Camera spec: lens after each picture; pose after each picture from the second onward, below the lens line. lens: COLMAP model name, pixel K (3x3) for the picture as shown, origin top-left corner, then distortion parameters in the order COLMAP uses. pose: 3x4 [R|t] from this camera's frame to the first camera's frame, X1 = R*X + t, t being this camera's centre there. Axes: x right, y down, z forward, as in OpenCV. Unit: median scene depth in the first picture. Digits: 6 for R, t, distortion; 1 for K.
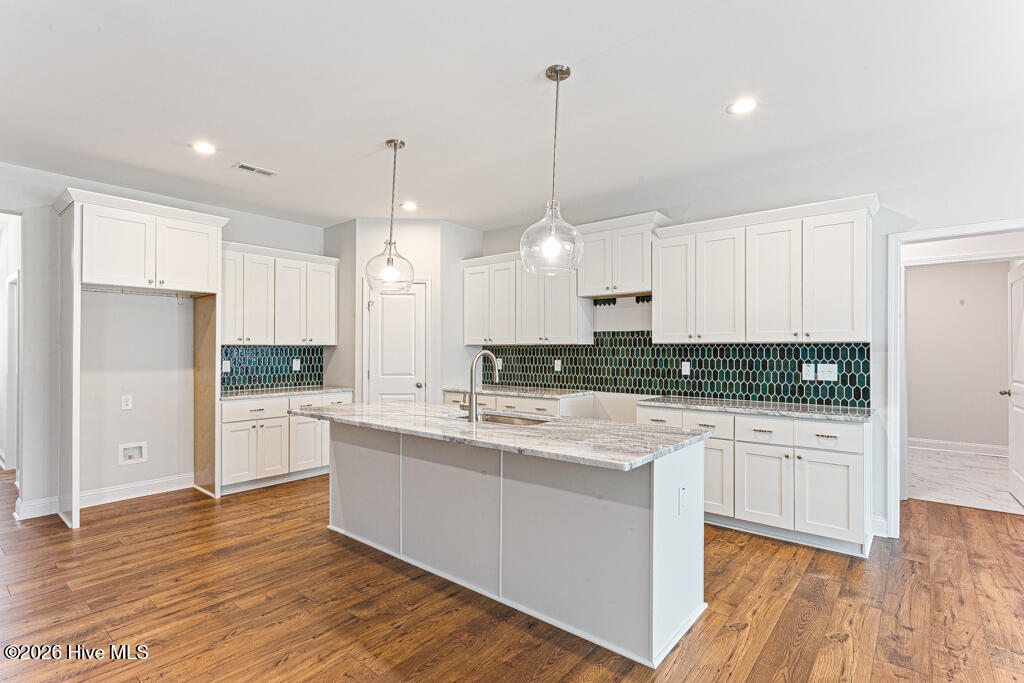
lens RADIAL K [[493.3, 0, 510.3], [0, 493.3, 349.5], [0, 0, 1]] dist [-0.000847, 0.000048]
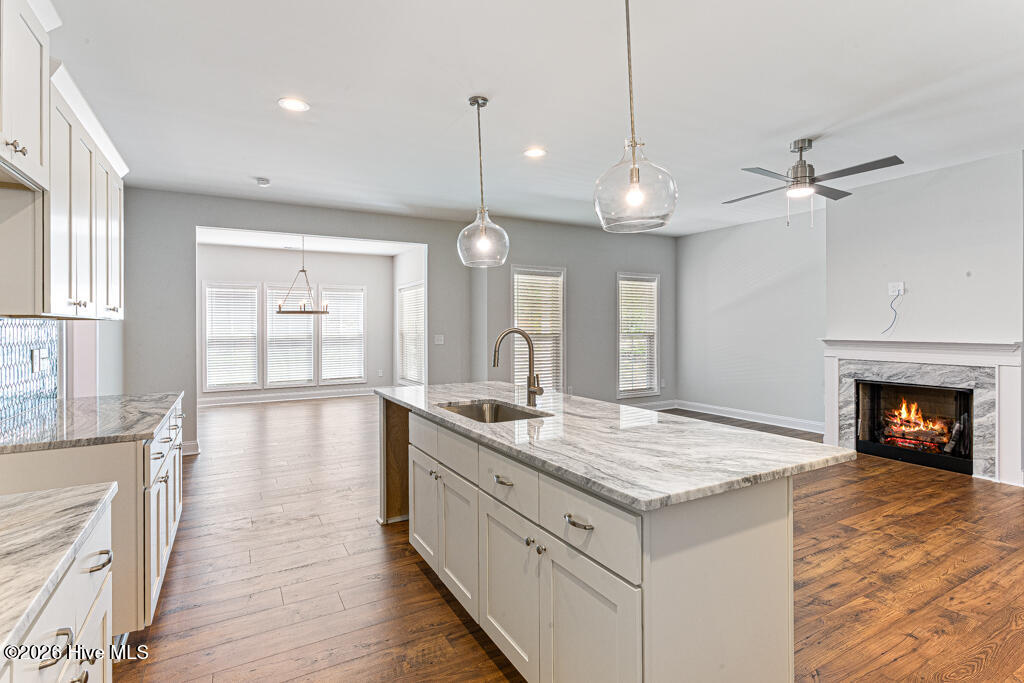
lens RADIAL K [[503.8, 0, 512.0], [0, 503.8, 341.5], [0, 0, 1]] dist [0.003666, 0.000096]
pose [[-0.936305, -0.007076, 0.351117, -0.224811], [0.002997, 0.999600, 0.028135, 0.000150], [-0.351175, 0.027395, -0.935909, 1.148742]]
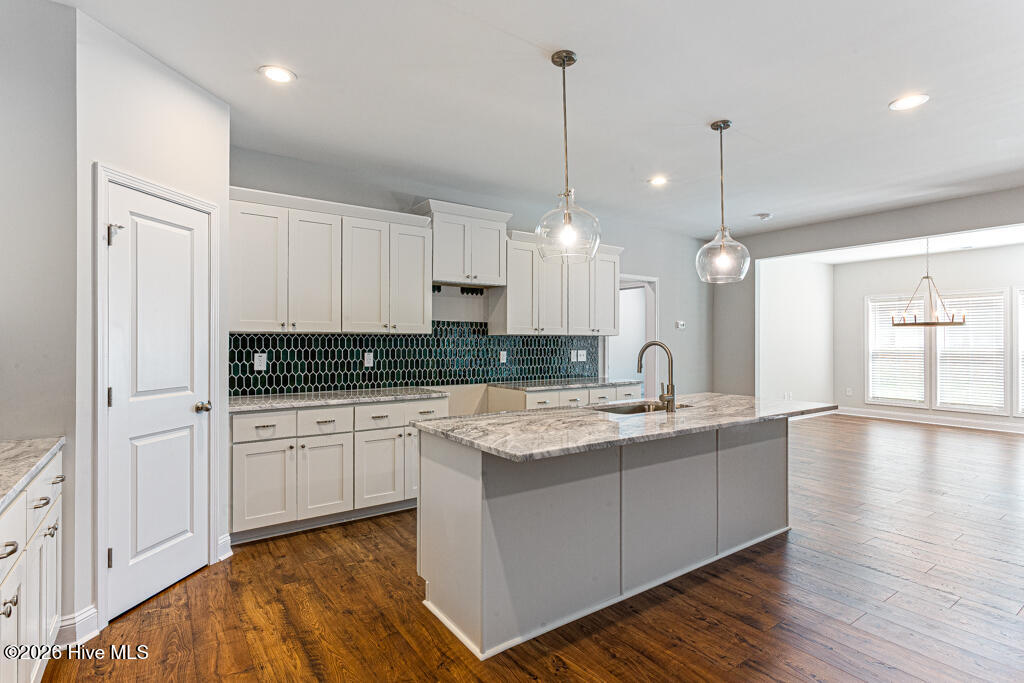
lens RADIAL K [[503.8, 0, 512.0], [0, 503.8, 341.5], [0, 0, 1]] dist [0.003666, 0.000096]
pose [[0.260445, -0.000814, 0.965488, -0.703969], [-0.003575, 0.999992, 0.001808, 0.000601], [-0.965482, -0.003923, 0.260440, 0.634540]]
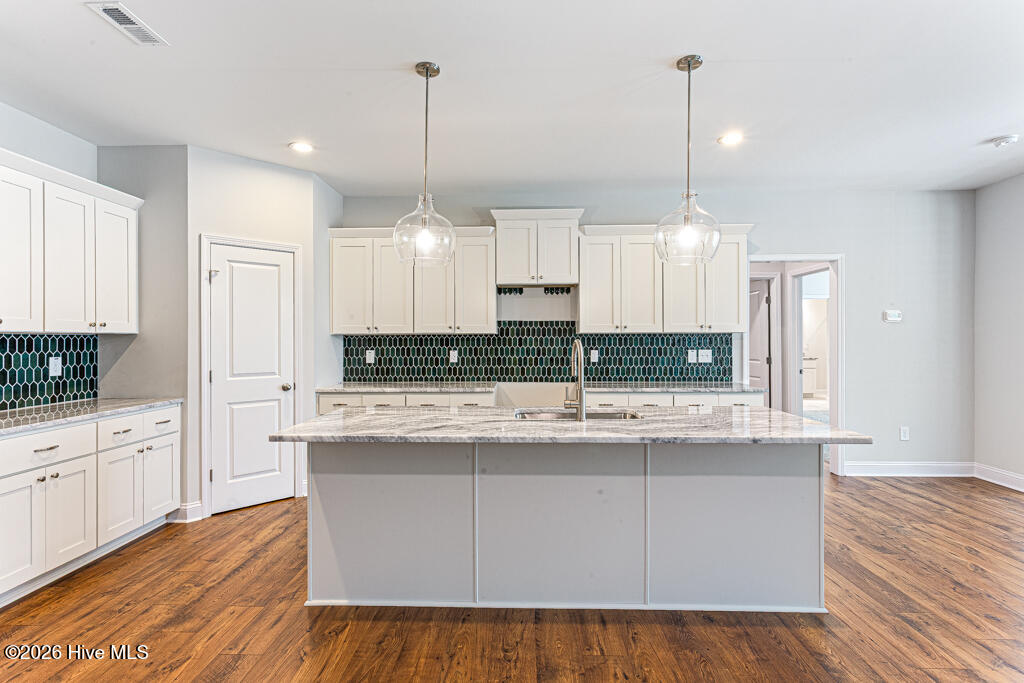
lens RADIAL K [[493.1, 0, 510.0], [0, 493.1, 340.3], [0, 0, 1]] dist [0.000259, 0.000348]
pose [[0.789548, -0.003975, 0.613675, -0.433842], [0.003415, 0.999992, 0.002084, 0.000222], [-0.613679, 0.000450, 0.789556, 0.232006]]
